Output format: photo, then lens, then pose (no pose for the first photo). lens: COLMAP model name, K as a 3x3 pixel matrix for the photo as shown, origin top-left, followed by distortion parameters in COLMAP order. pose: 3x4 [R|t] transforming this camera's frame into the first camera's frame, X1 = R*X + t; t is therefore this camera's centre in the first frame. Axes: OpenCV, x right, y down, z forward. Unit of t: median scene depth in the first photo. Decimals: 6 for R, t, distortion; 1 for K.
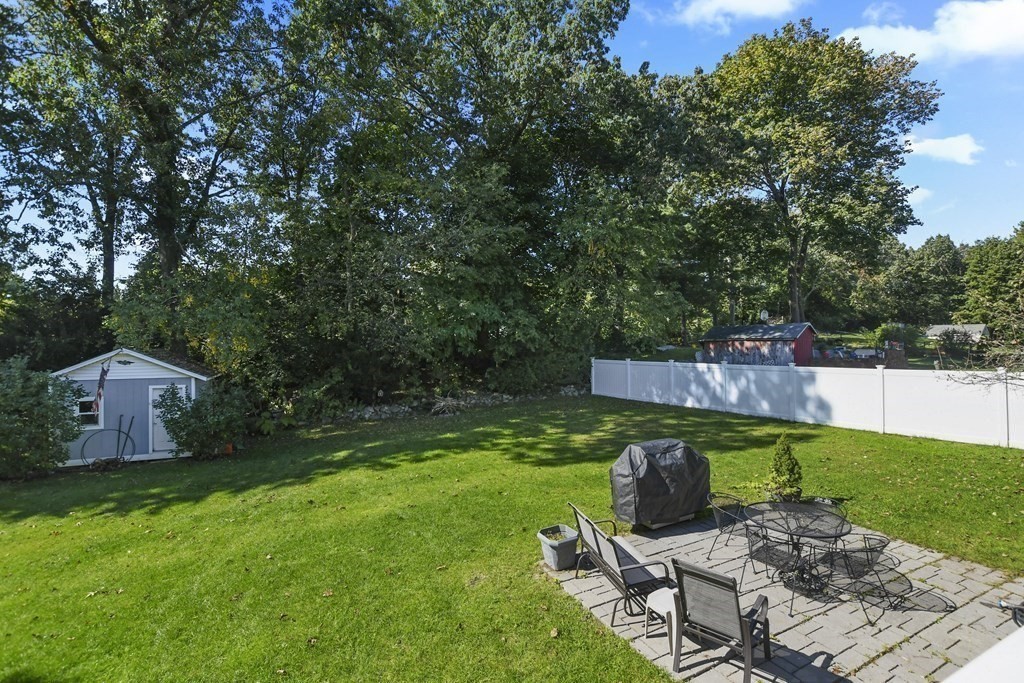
lens RADIAL K [[451.2, 0, 514.9], [0, 451.2, 342.2], [0, 0, 1]] dist [-0.021110, 0.001203]
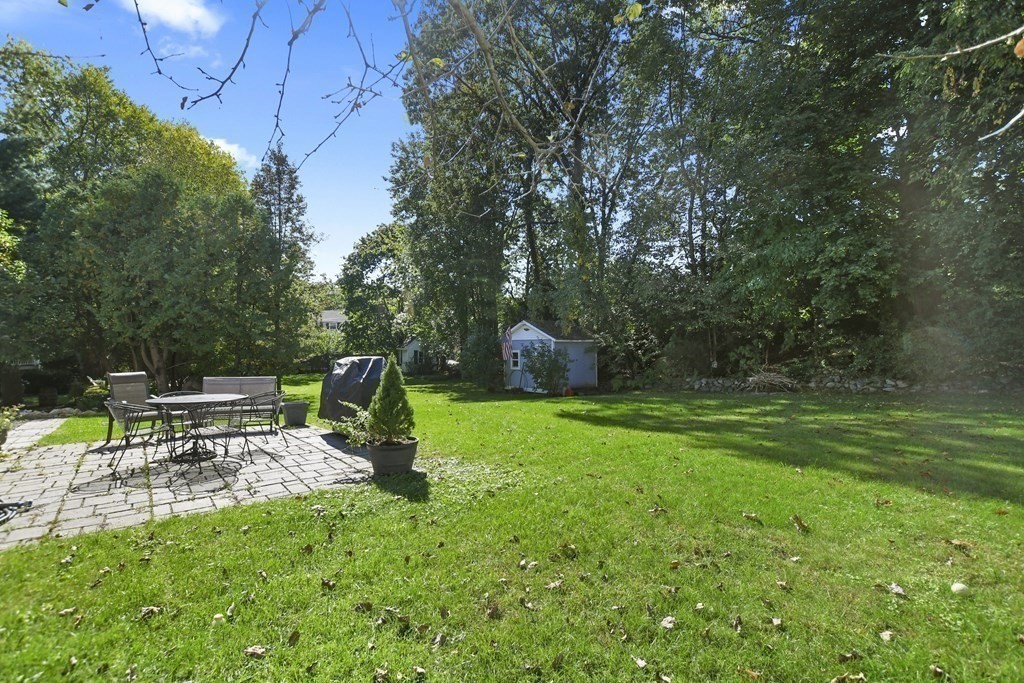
lens RADIAL K [[451.2, 0, 512.8], [0, 451.2, 344.1], [0, 0, 1]] dist [-0.021110, 0.001203]
pose [[0.251959, -0.004716, -0.967726, 0.462295], [0.009954, 0.999948, -0.002281, 0.068201], [0.967687, -0.009058, 0.251993, 0.363236]]
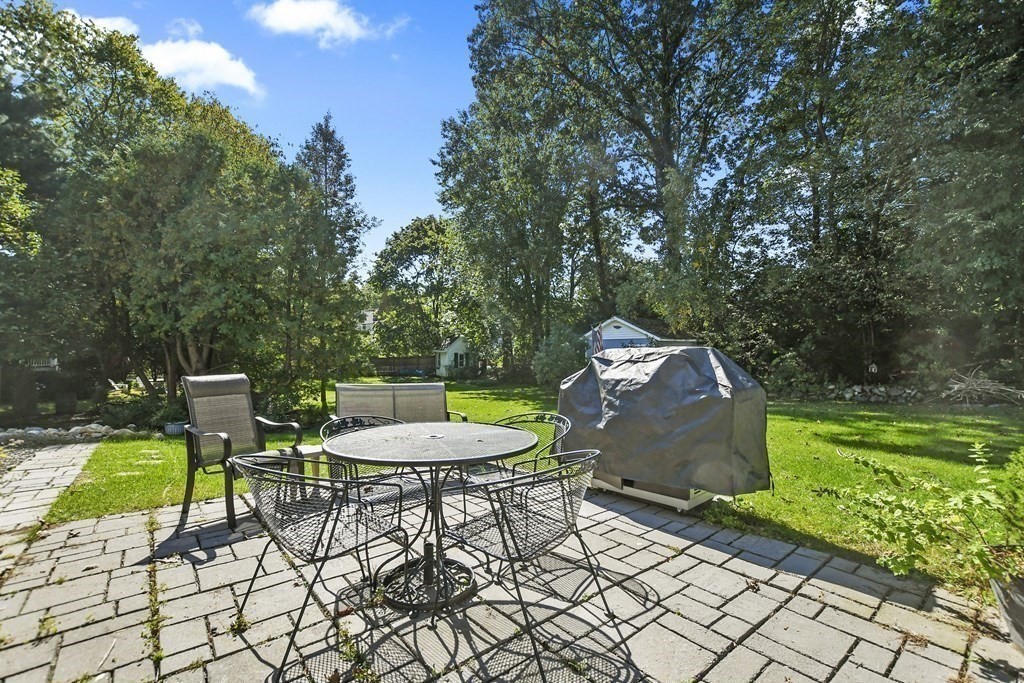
lens RADIAL K [[451.2, 0, 510.7], [0, 451.2, 345.3], [0, 0, 1]] dist [-0.021110, 0.001203]
pose [[0.229963, -0.011398, -0.973133, 0.269261], [0.006412, 0.999927, -0.010197, 0.076453], [0.973178, -0.003895, 0.230019, 0.241510]]
